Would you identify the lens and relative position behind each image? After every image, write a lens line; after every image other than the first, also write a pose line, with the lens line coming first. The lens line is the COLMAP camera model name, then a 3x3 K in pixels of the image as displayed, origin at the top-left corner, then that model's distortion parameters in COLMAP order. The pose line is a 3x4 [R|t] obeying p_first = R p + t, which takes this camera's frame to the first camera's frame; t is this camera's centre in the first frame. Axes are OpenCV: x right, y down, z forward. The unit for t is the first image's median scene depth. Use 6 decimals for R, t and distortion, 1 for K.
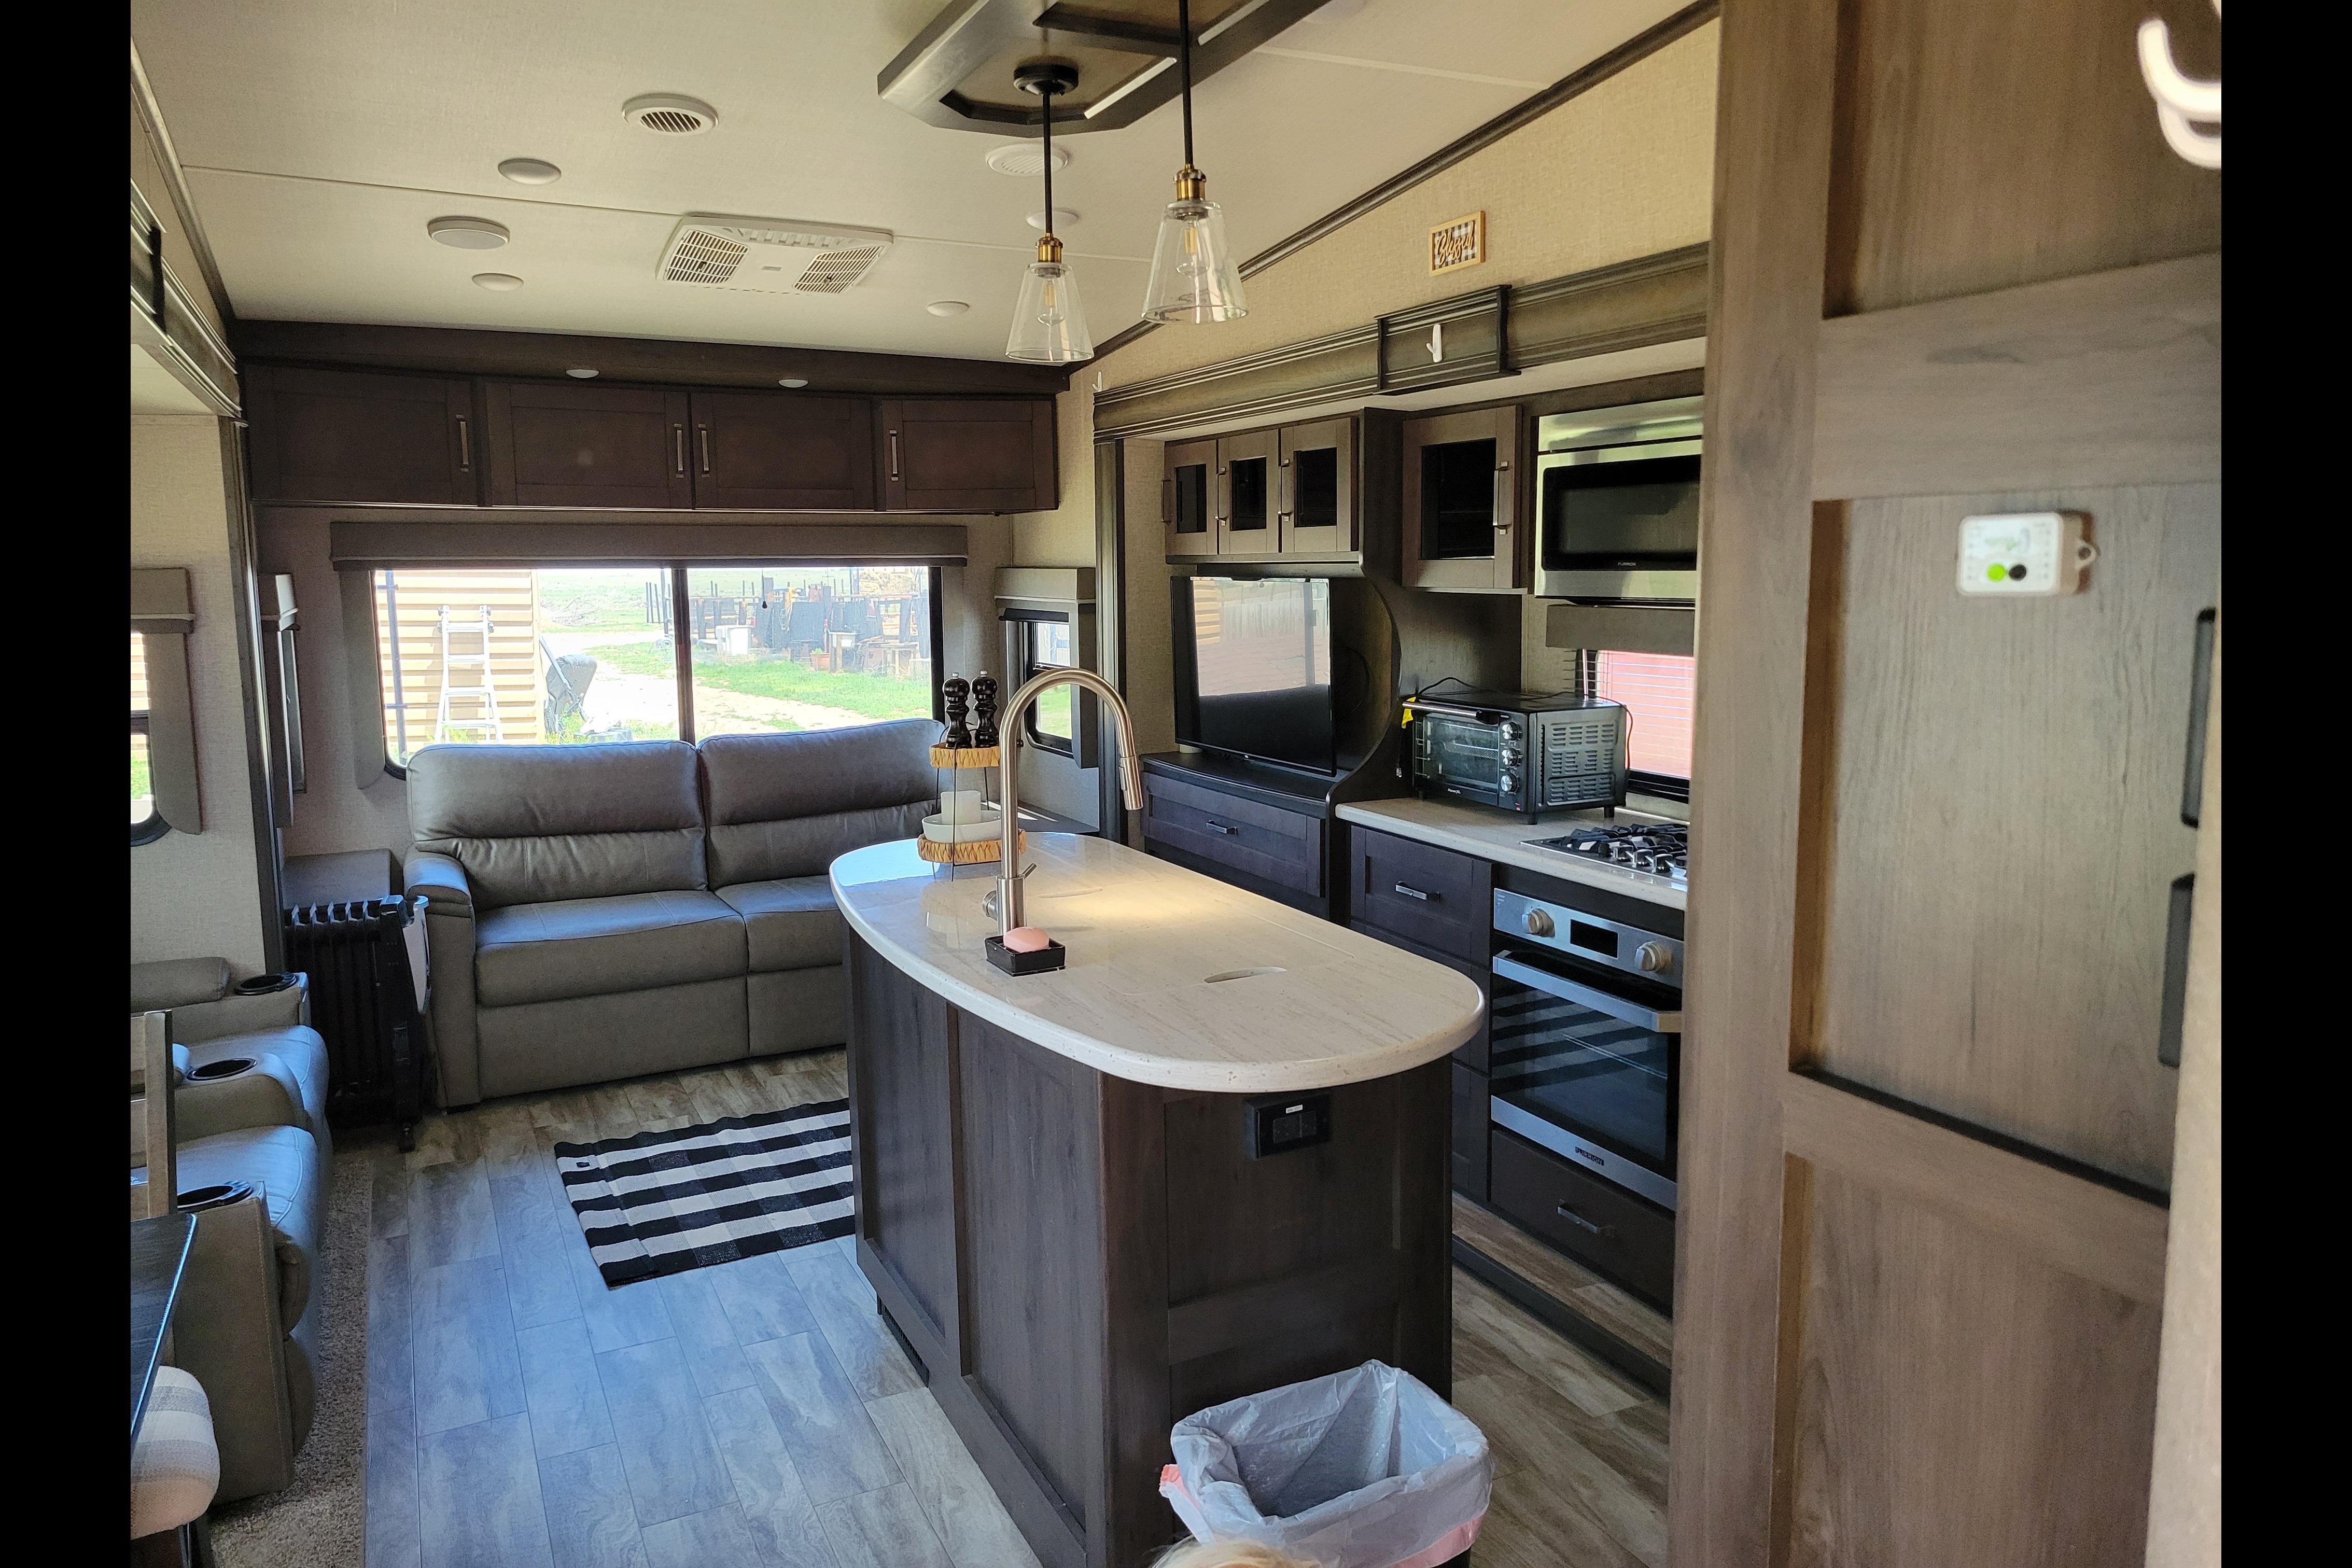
lens RADIAL K [[1547.0, 0, 1176.4], [0, 1547.0, 743.6], [0, 0, 1]] dist [0.063912, -0.069137]
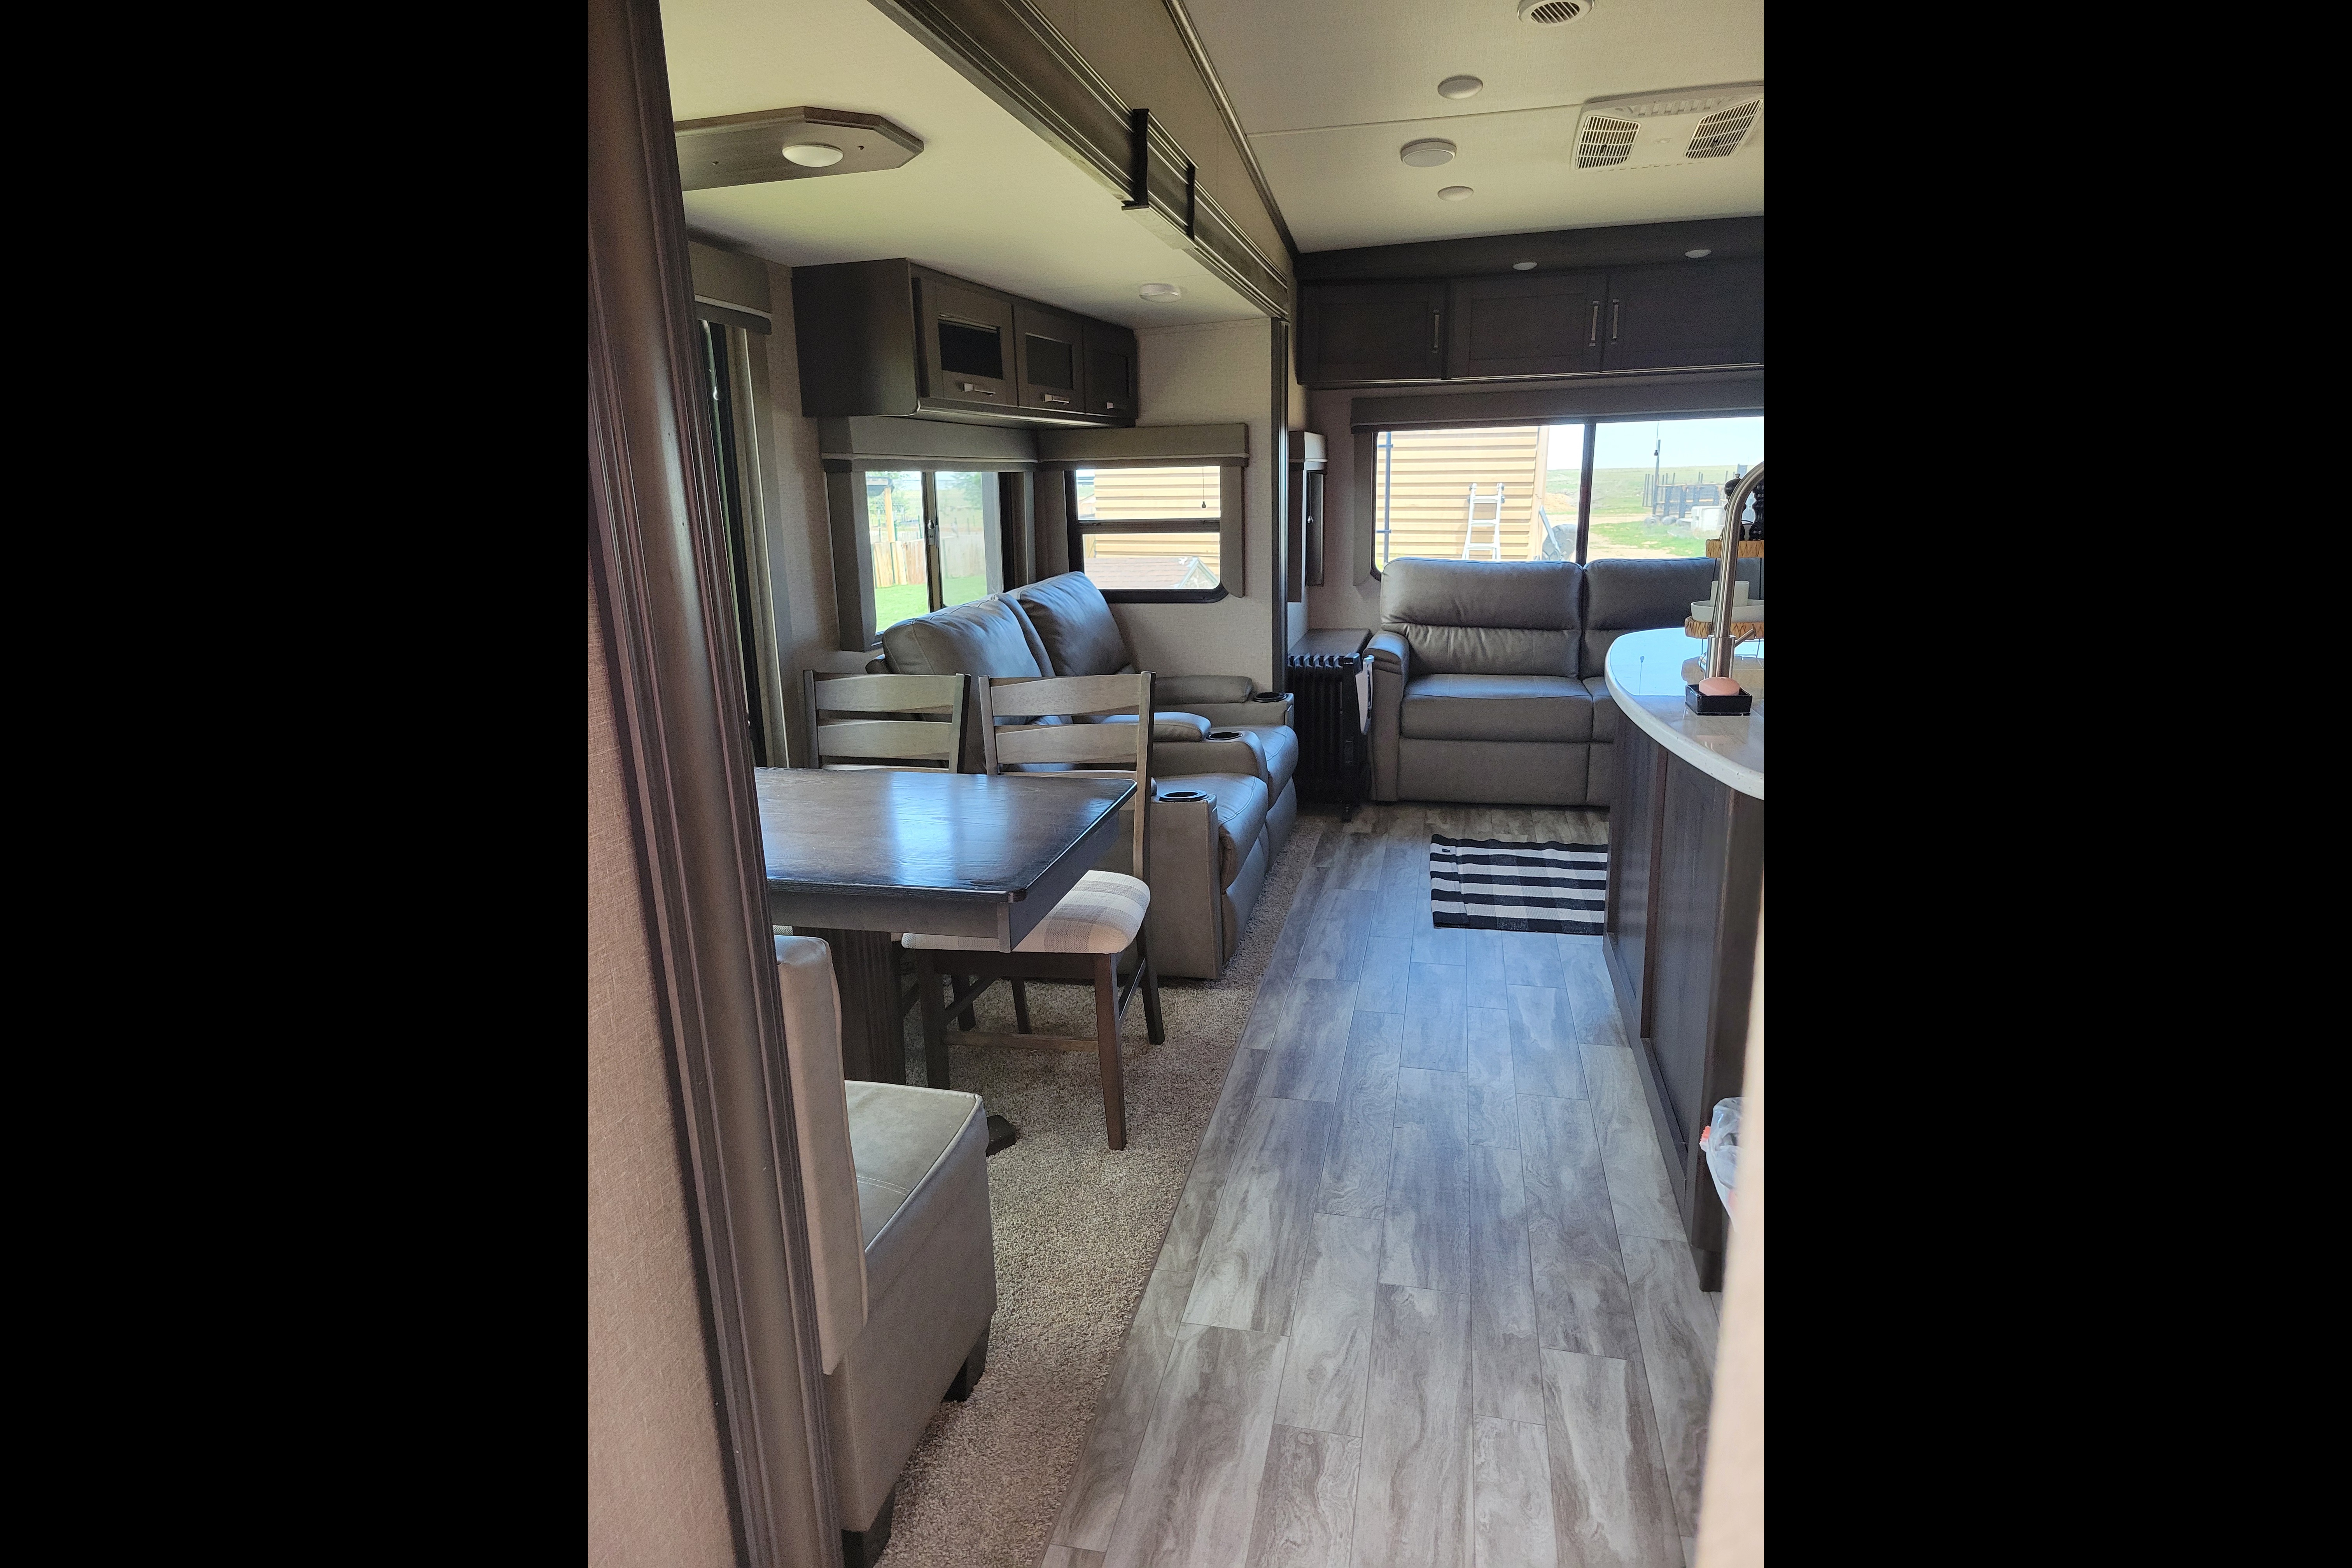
lens RADIAL K [[1168.4, 0, 1176.0], [0, 1168.4, 784.0], [0, 0, 1]] dist [0.037127, -0.038091]
pose [[0.765292, 0.154337, -0.624907, 0.086377], [-0.057809, 0.983386, 0.172076, 0.039560], [0.641082, -0.095563, 0.761499, 0.036193]]
